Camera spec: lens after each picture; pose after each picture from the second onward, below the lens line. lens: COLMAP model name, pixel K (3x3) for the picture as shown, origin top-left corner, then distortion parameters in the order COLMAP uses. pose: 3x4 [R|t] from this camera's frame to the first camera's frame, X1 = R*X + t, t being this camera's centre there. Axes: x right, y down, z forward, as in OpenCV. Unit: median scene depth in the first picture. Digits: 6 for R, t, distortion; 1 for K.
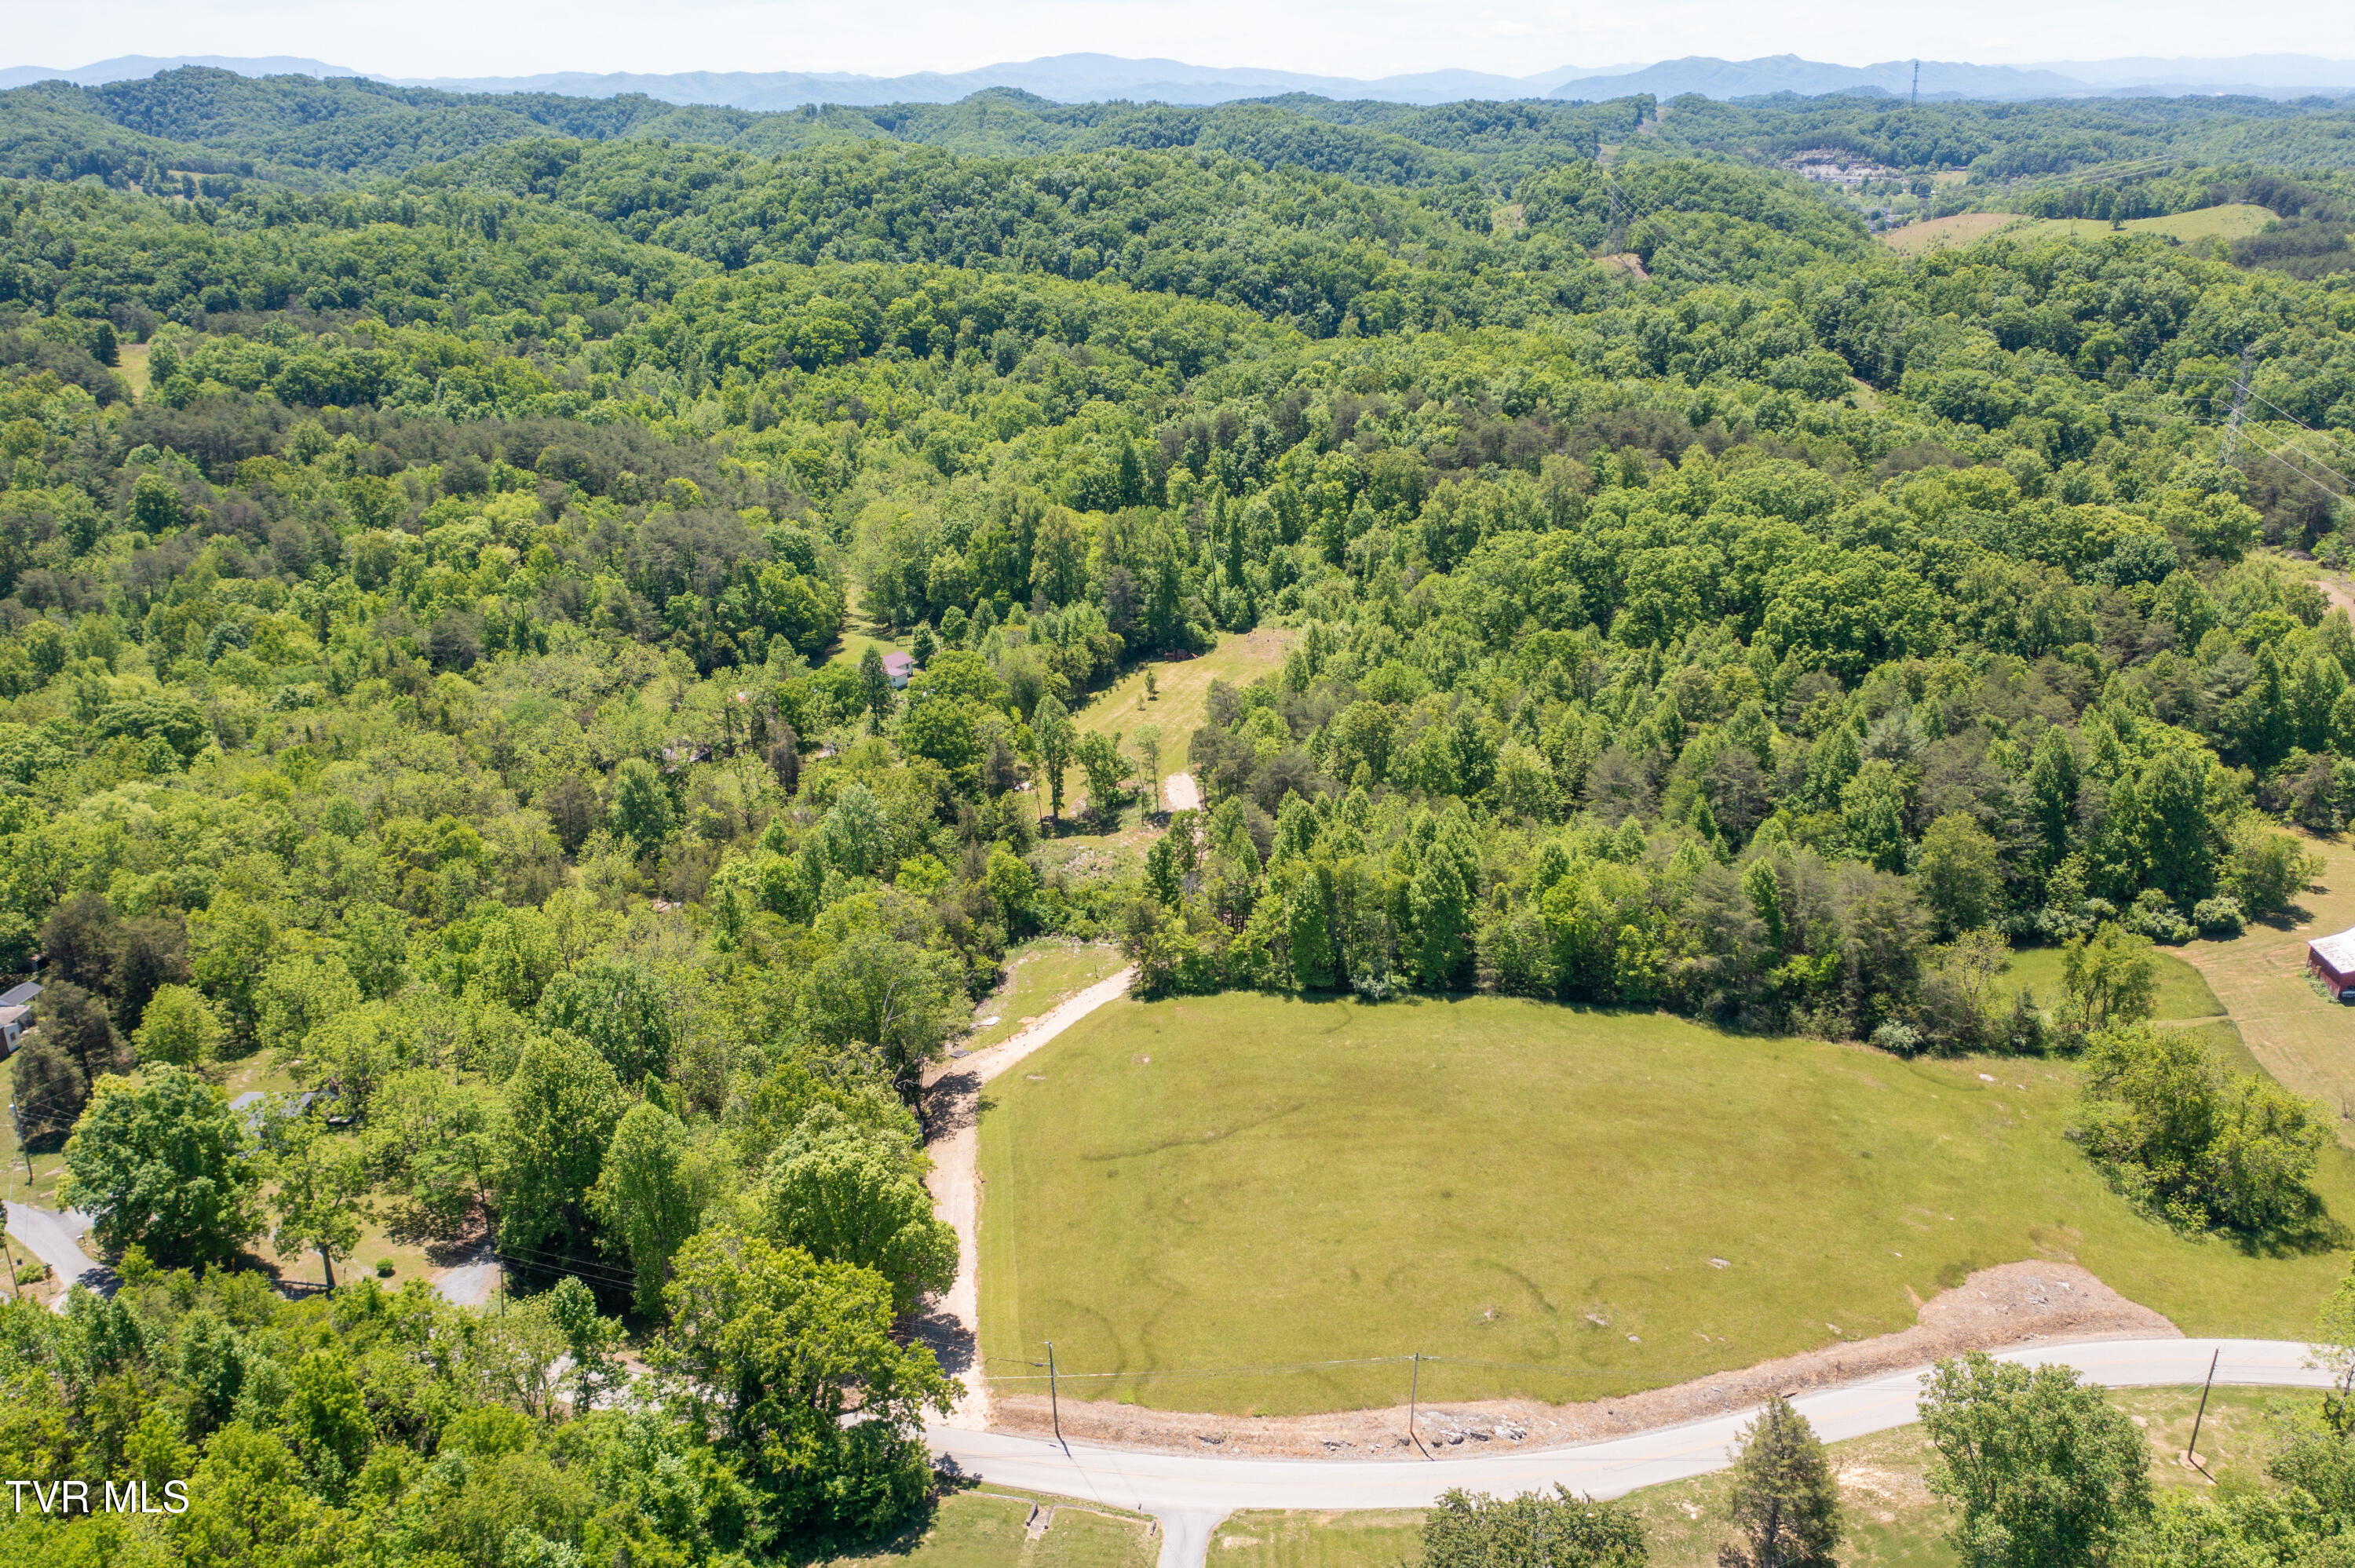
lens RADIAL K [[1868.6, 0, 1164.0], [0, 1868.6, 787.6], [0, 0, 1]] dist [-0.006048, 0.011551]
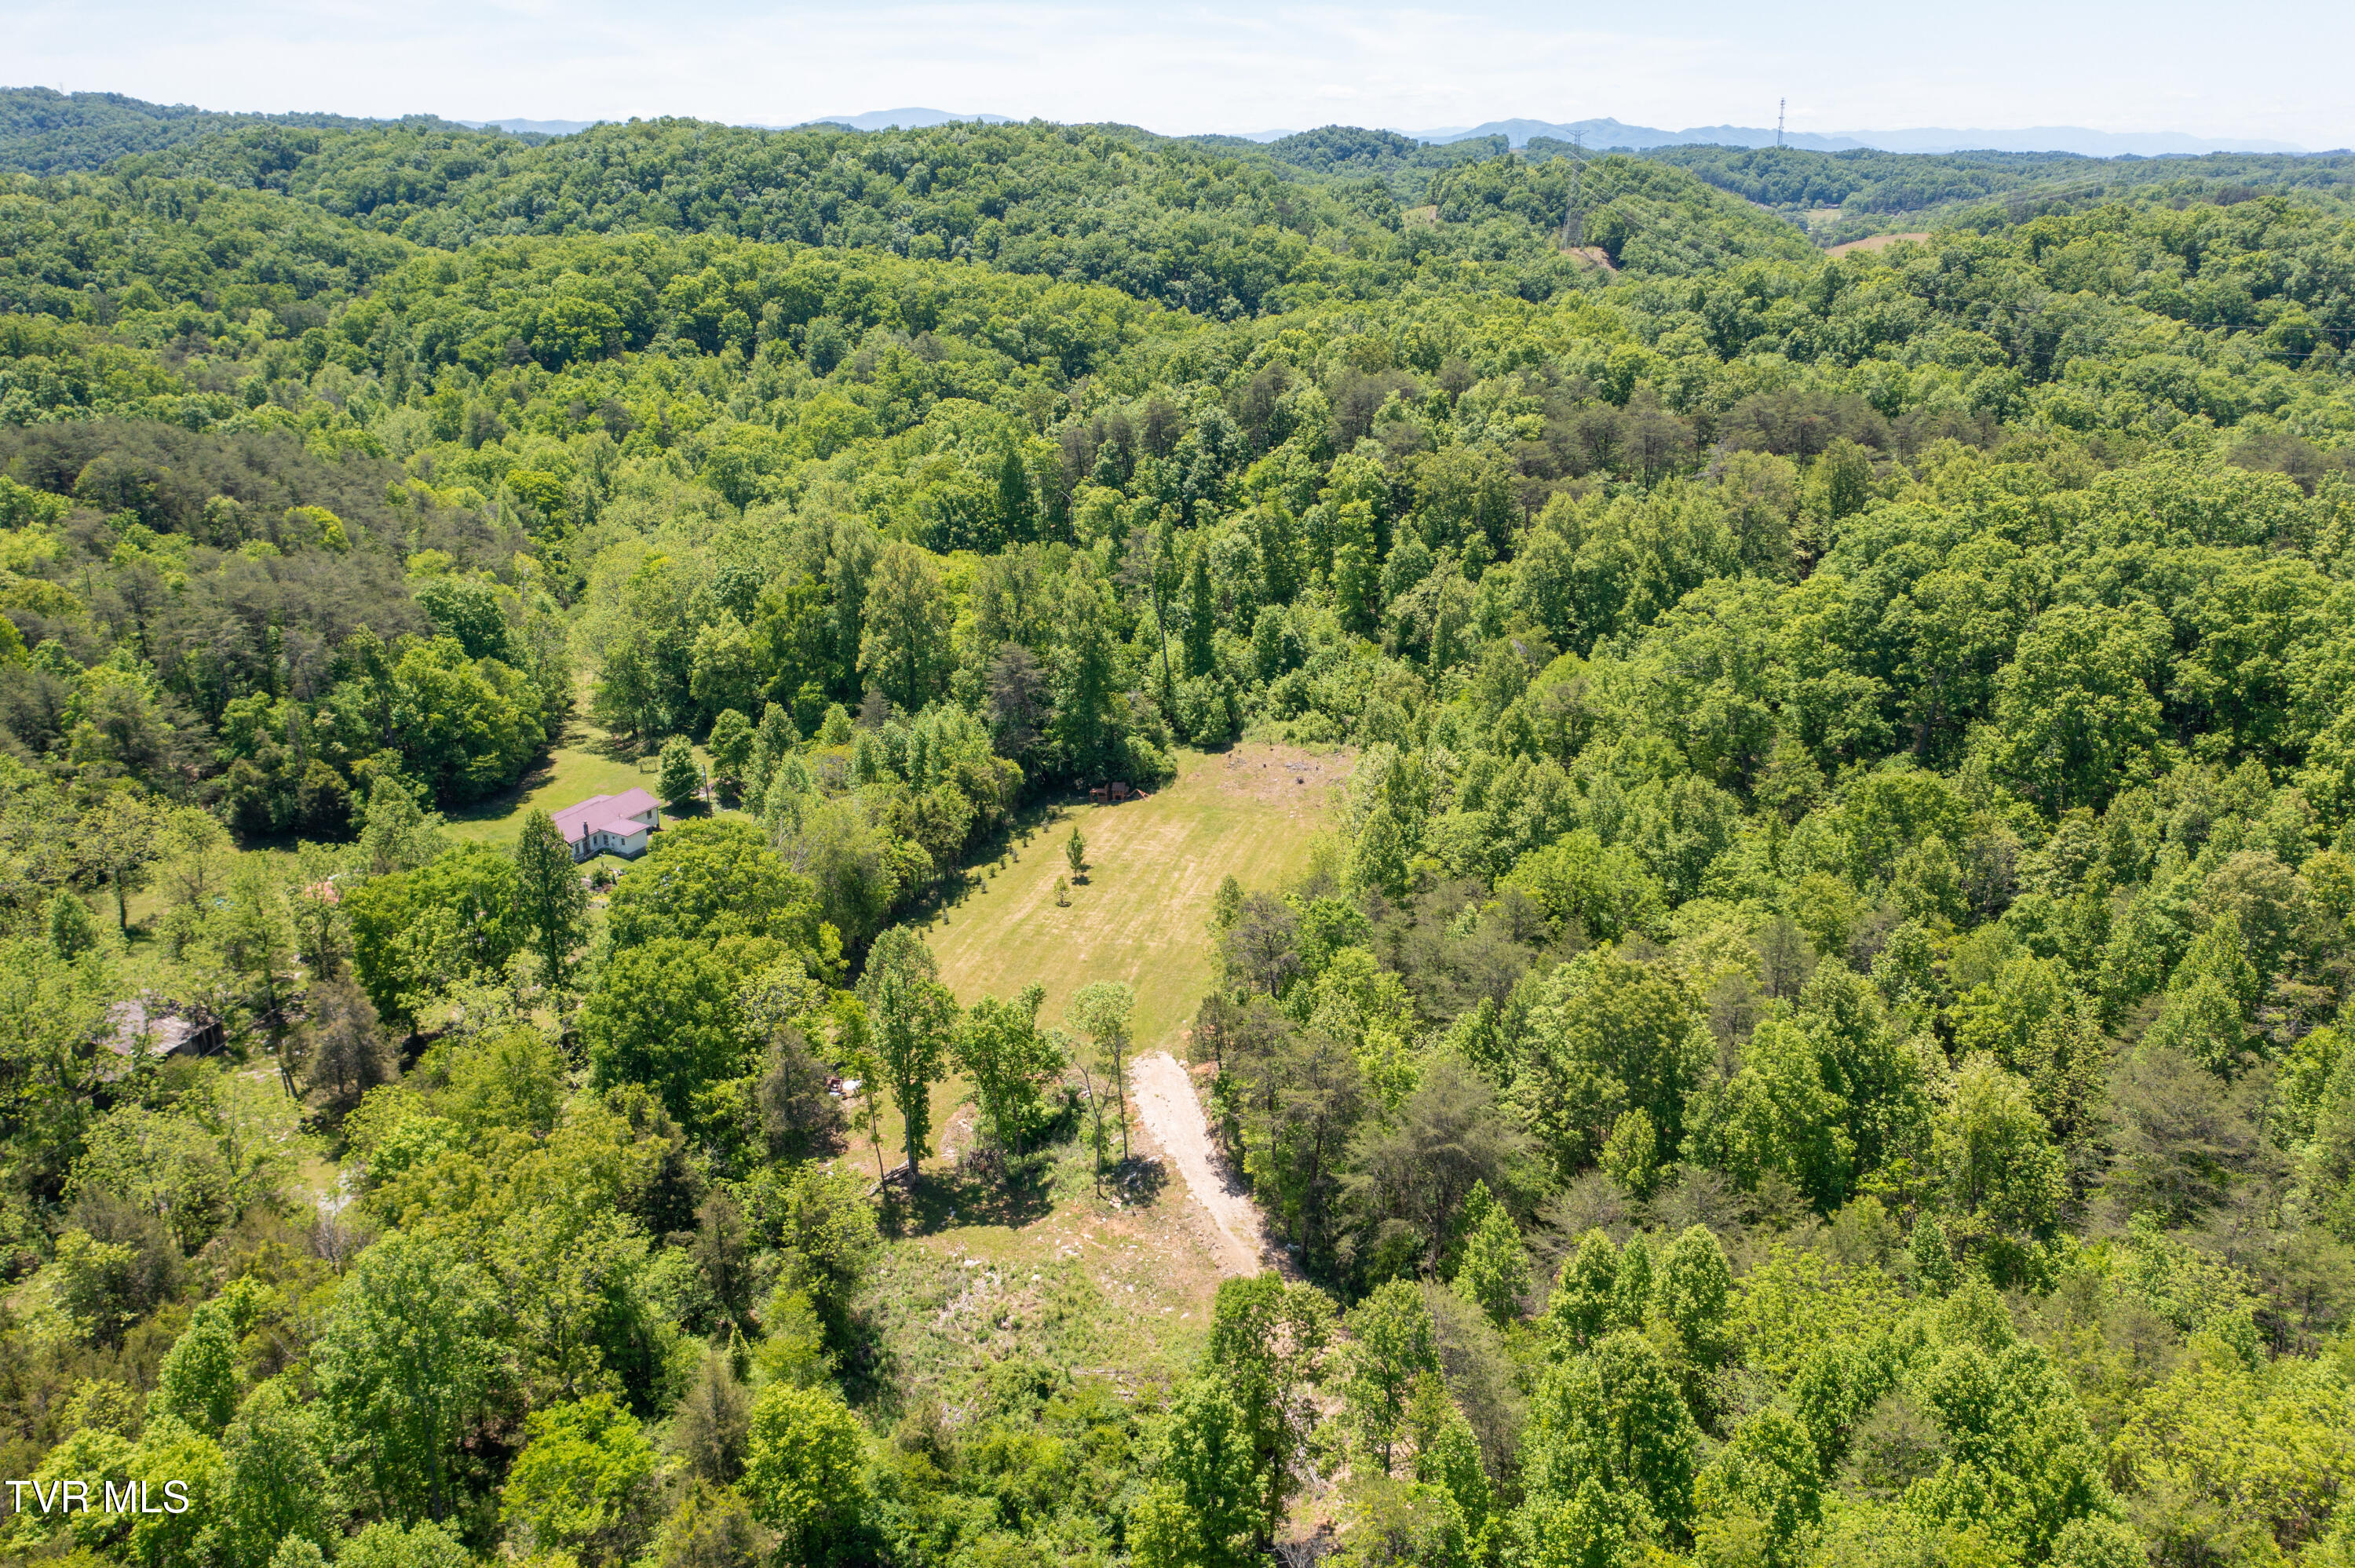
lens RADIAL K [[1868.6, 0, 1187.6], [0, 1868.6, 790.2], [0, 0, 1]] dist [-0.006048, 0.011551]
pose [[0.995162, -0.016776, 0.096805, -0.022368], [0.019349, 0.999482, -0.025709, -0.047943], [-0.096324, 0.027457, 0.994971, 0.351489]]
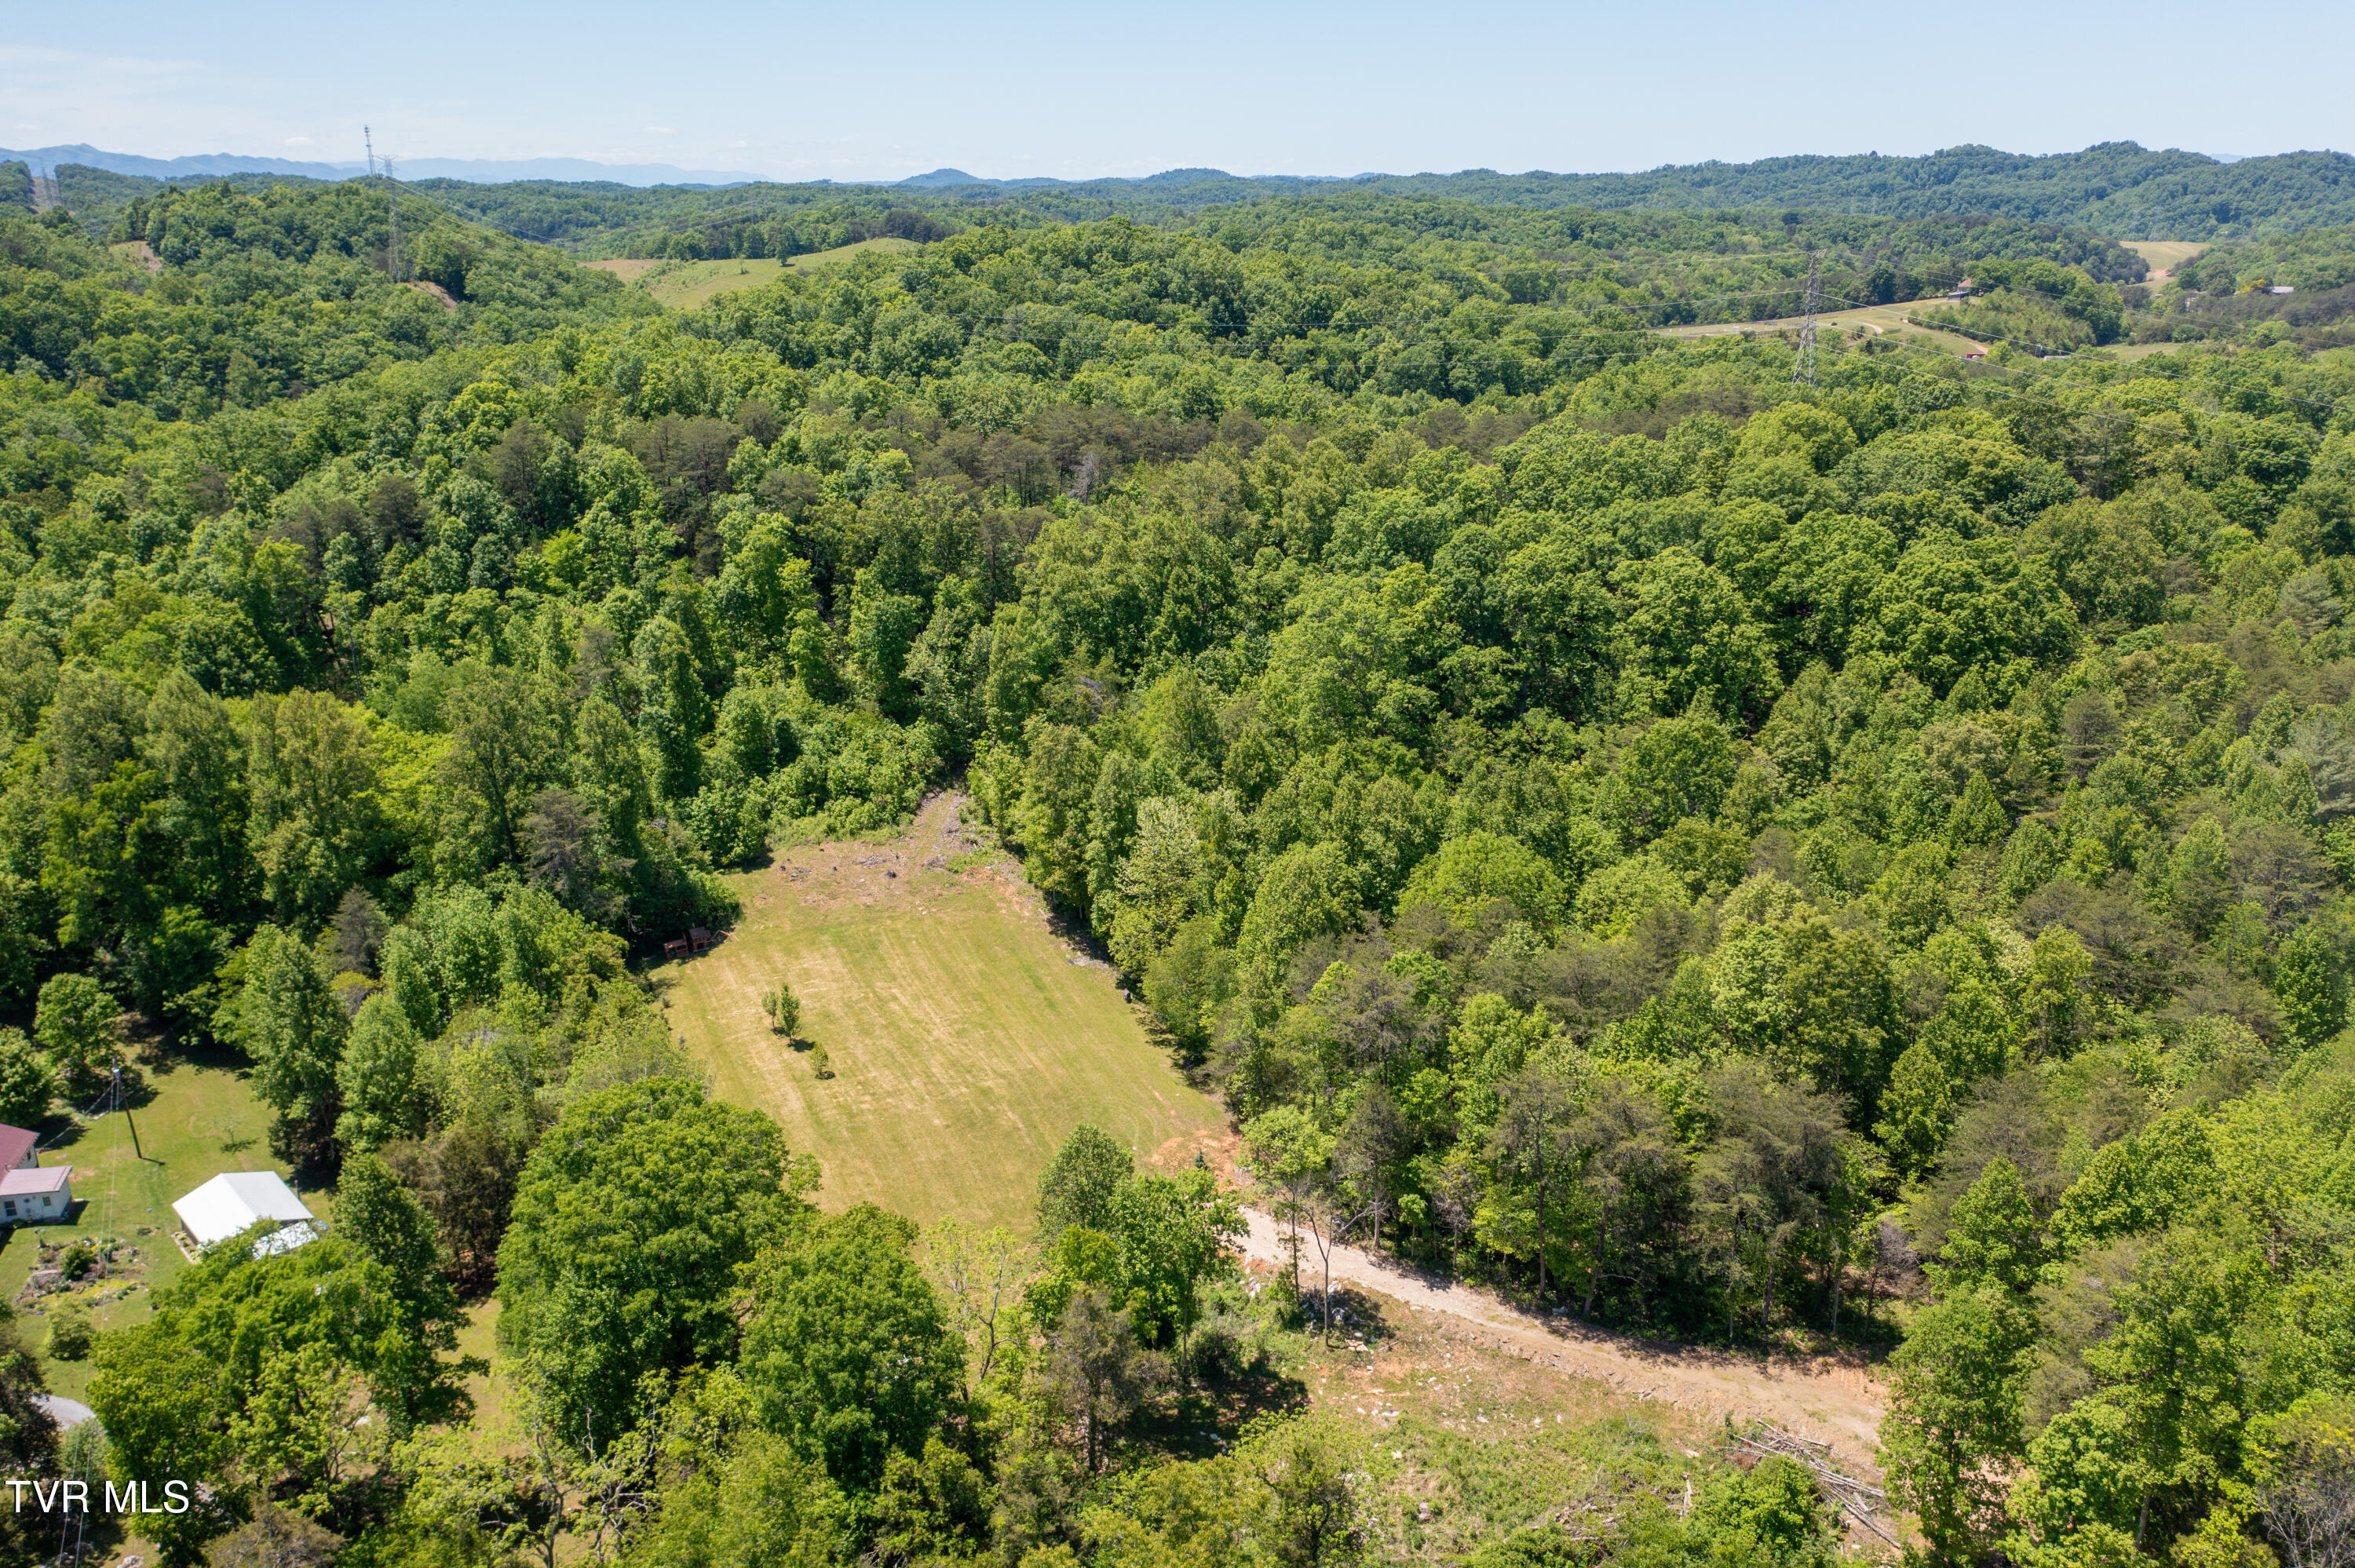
lens RADIAL K [[1868.6, 0, 1179.4], [0, 1868.6, 790.3], [0, 0, 1]] dist [-0.006048, 0.011551]
pose [[0.682666, -0.211969, 0.699311, -0.202771], [0.244757, 0.968052, 0.054496, -0.089363], [-0.688521, 0.133959, 0.712737, 0.477995]]
